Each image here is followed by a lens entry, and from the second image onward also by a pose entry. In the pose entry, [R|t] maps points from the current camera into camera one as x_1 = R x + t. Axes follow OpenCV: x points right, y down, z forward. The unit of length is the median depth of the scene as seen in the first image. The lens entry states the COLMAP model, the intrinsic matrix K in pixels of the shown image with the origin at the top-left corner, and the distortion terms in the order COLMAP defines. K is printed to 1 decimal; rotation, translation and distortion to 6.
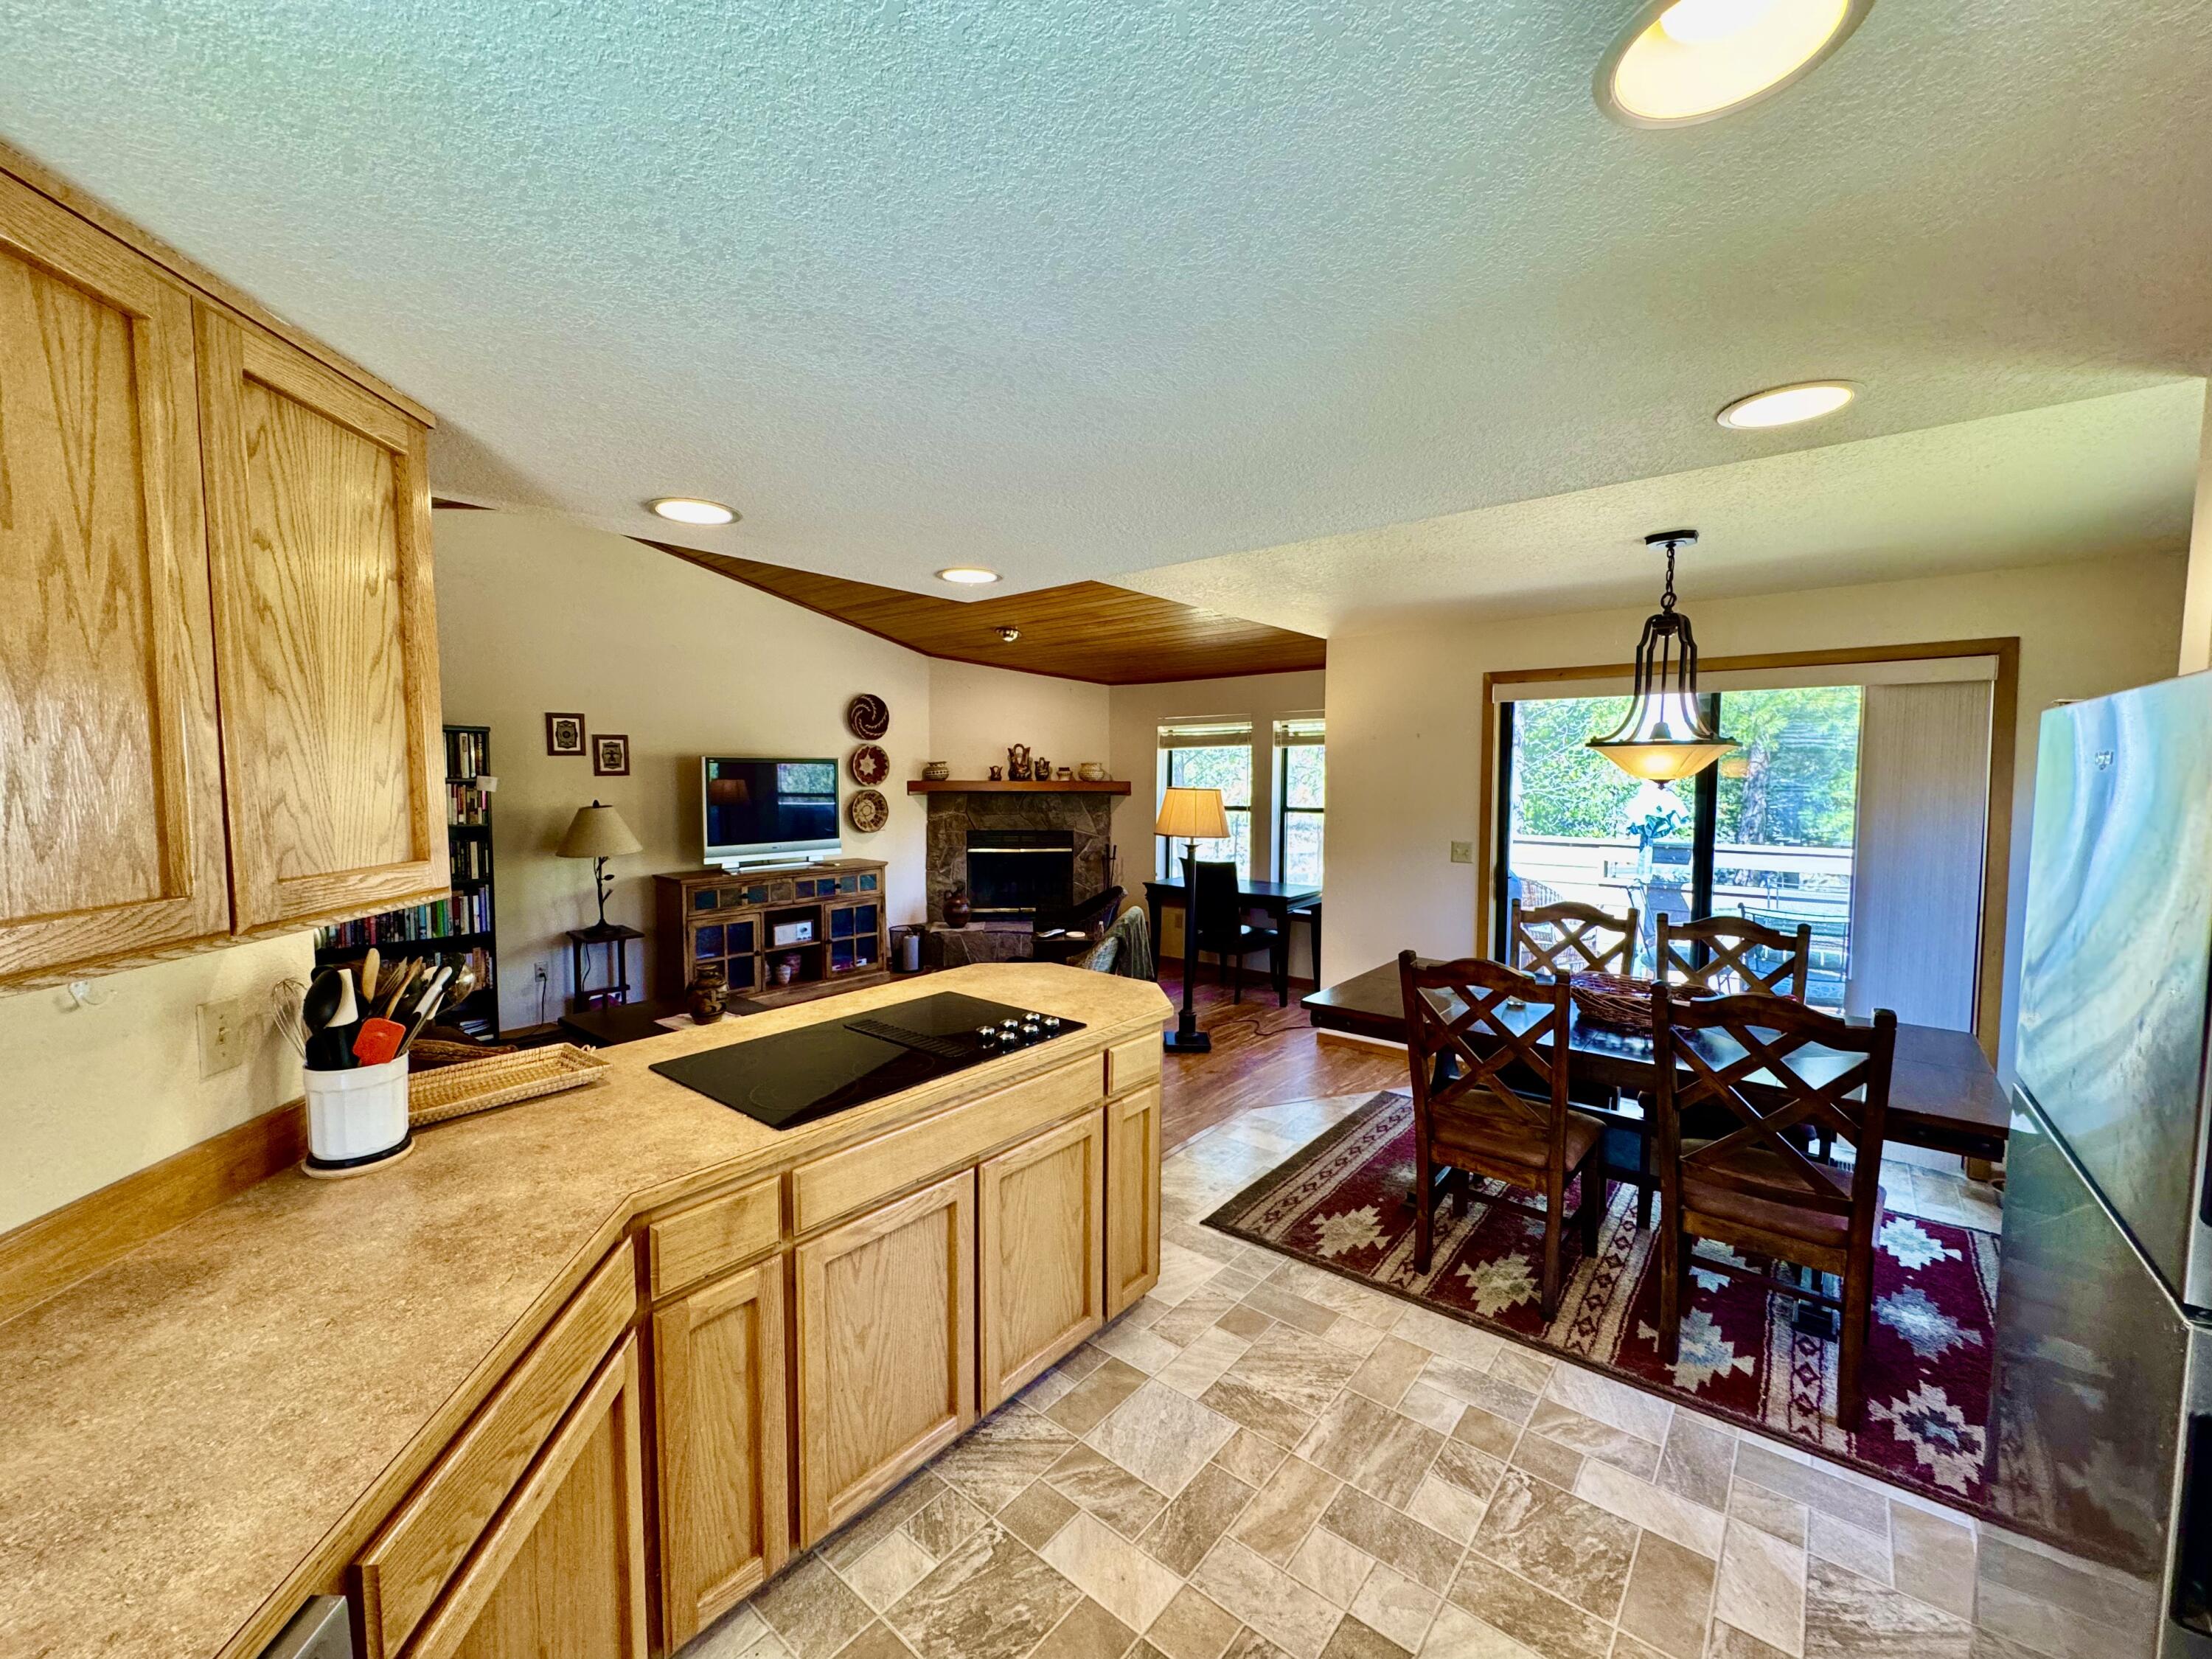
lens RADIAL K [[894.3, 0, 1103.0], [0, 894.3, 834.5], [0, 0, 1]] dist [-0.001357, -0.000150]
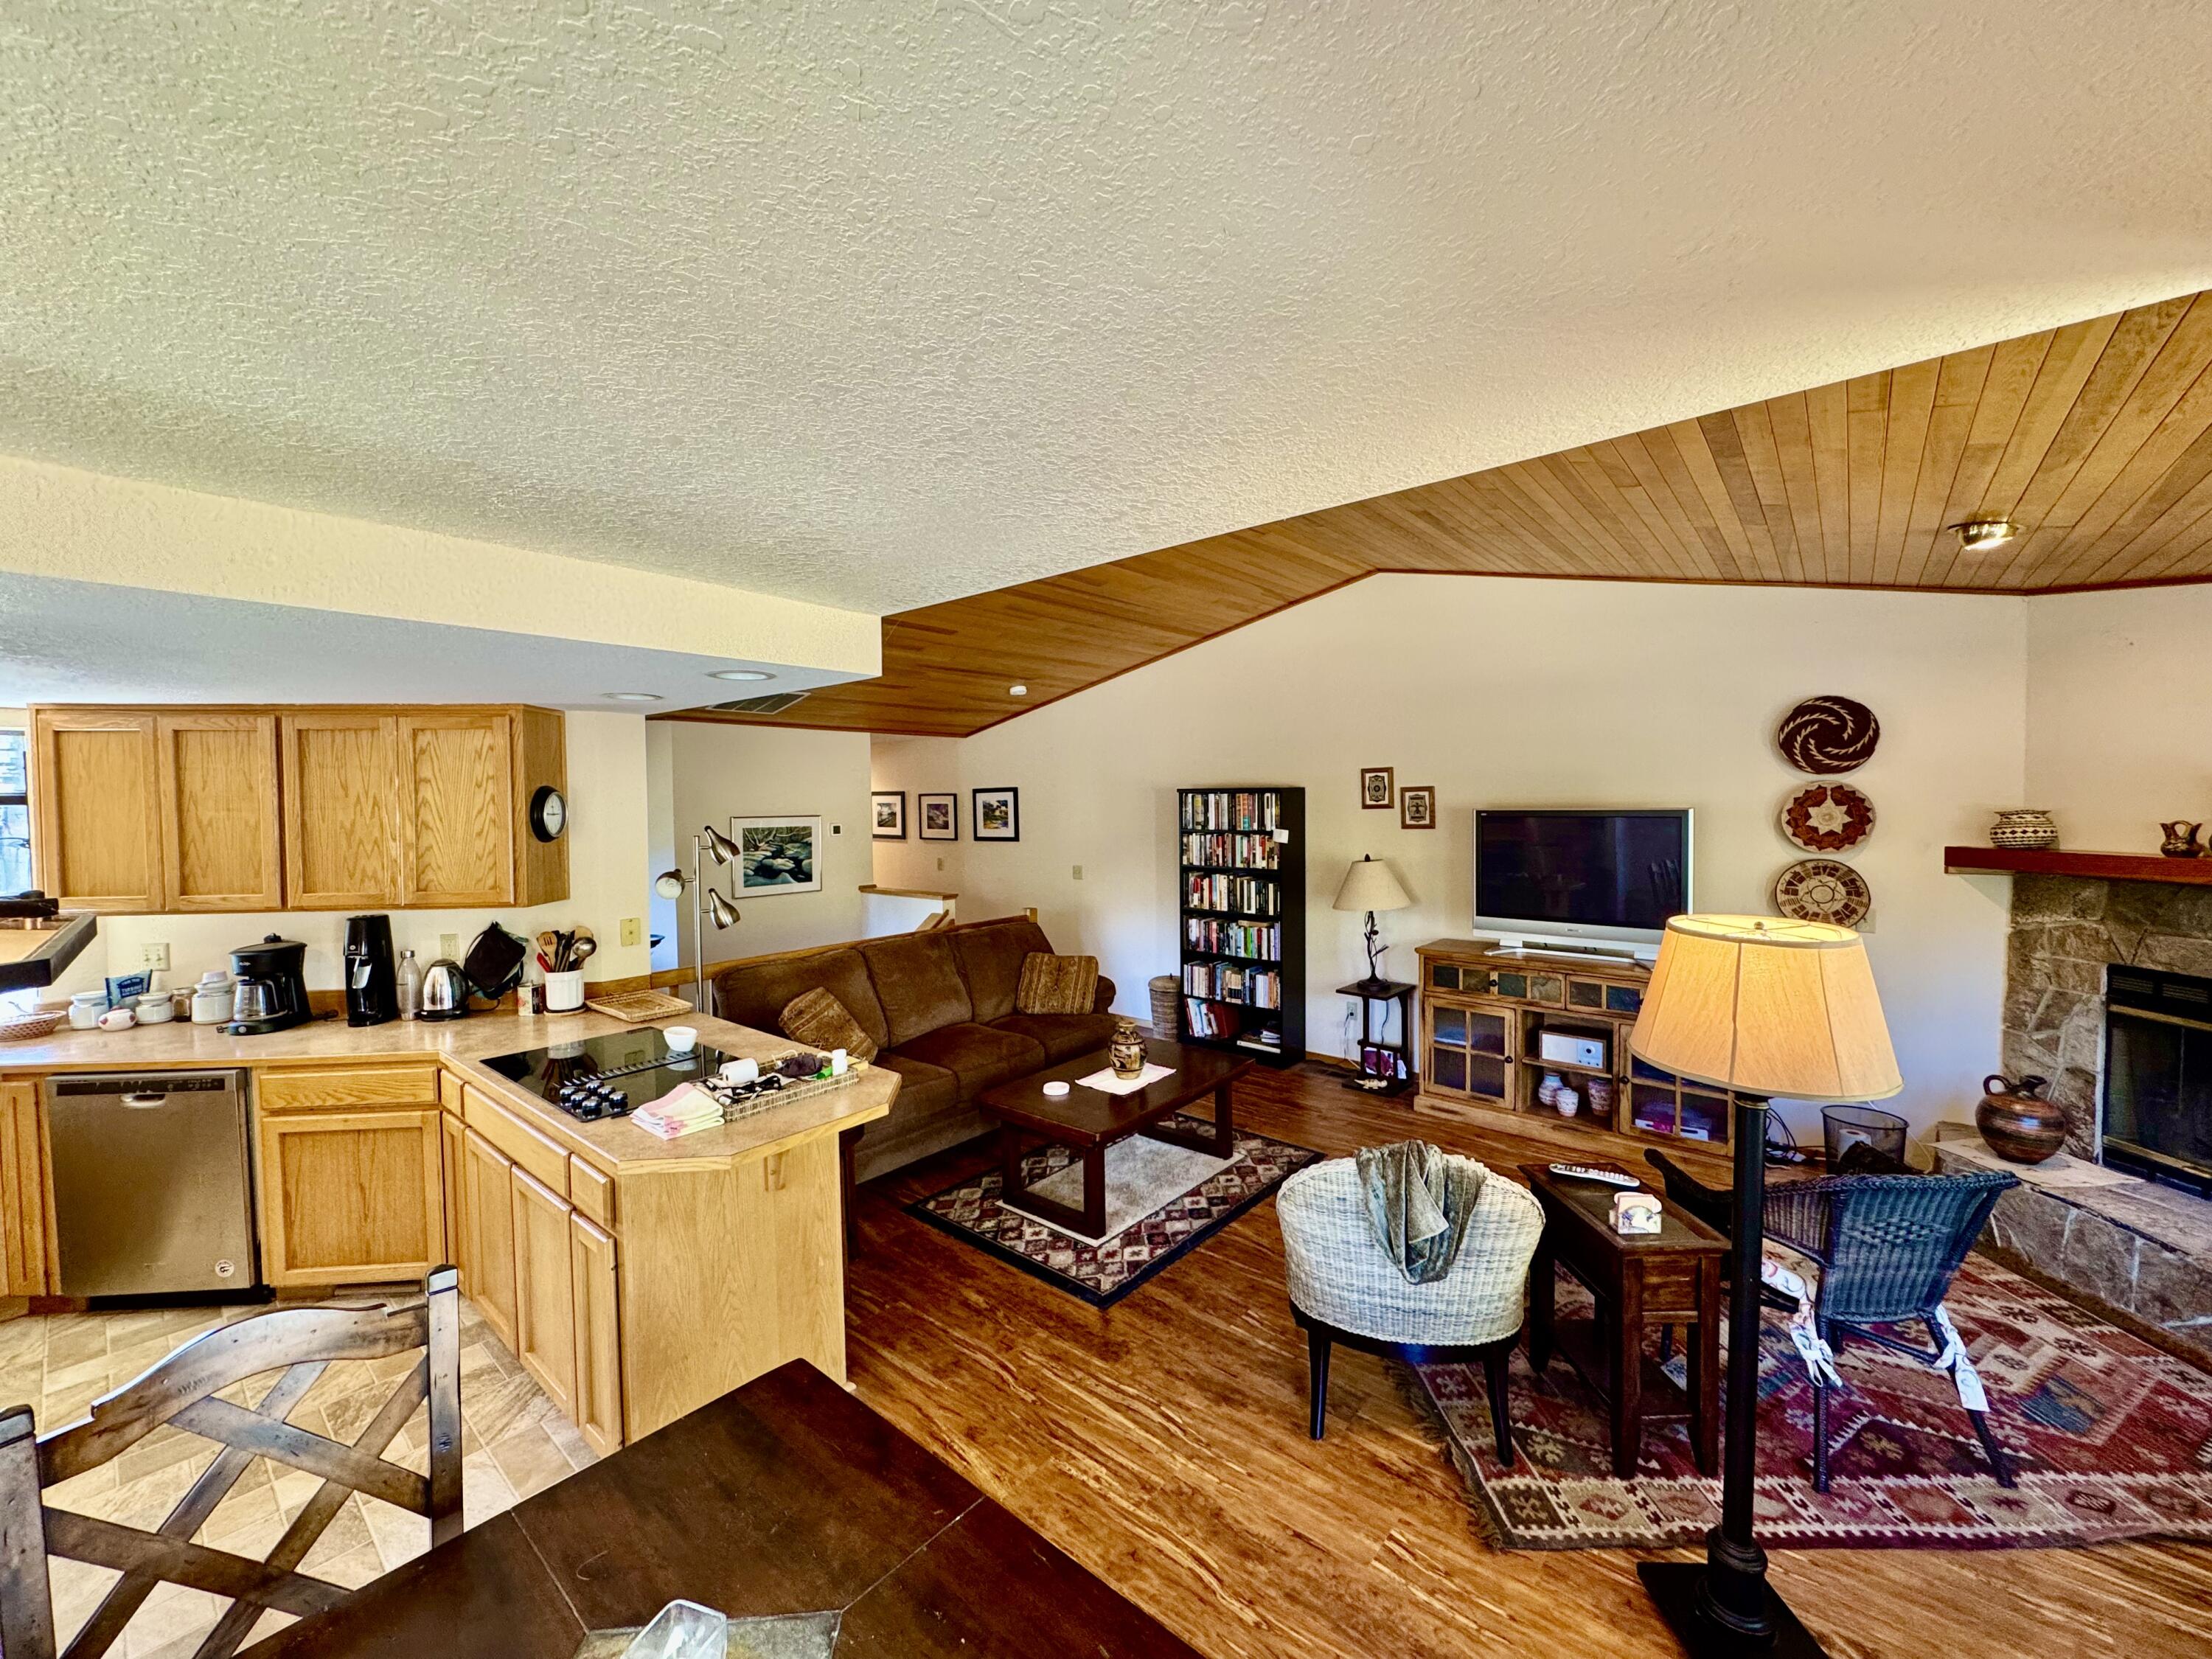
lens RADIAL K [[881.9, 0, 1106.4], [0, 881.9, 820.1], [0, 0, 1]] dist [0.000795, 0.000100]
pose [[-0.006963, 0.024790, -0.999668, 0.373561], [-0.055656, 0.998133, 0.025140, -0.074821], [0.998426, 0.055813, -0.005571, 0.622419]]
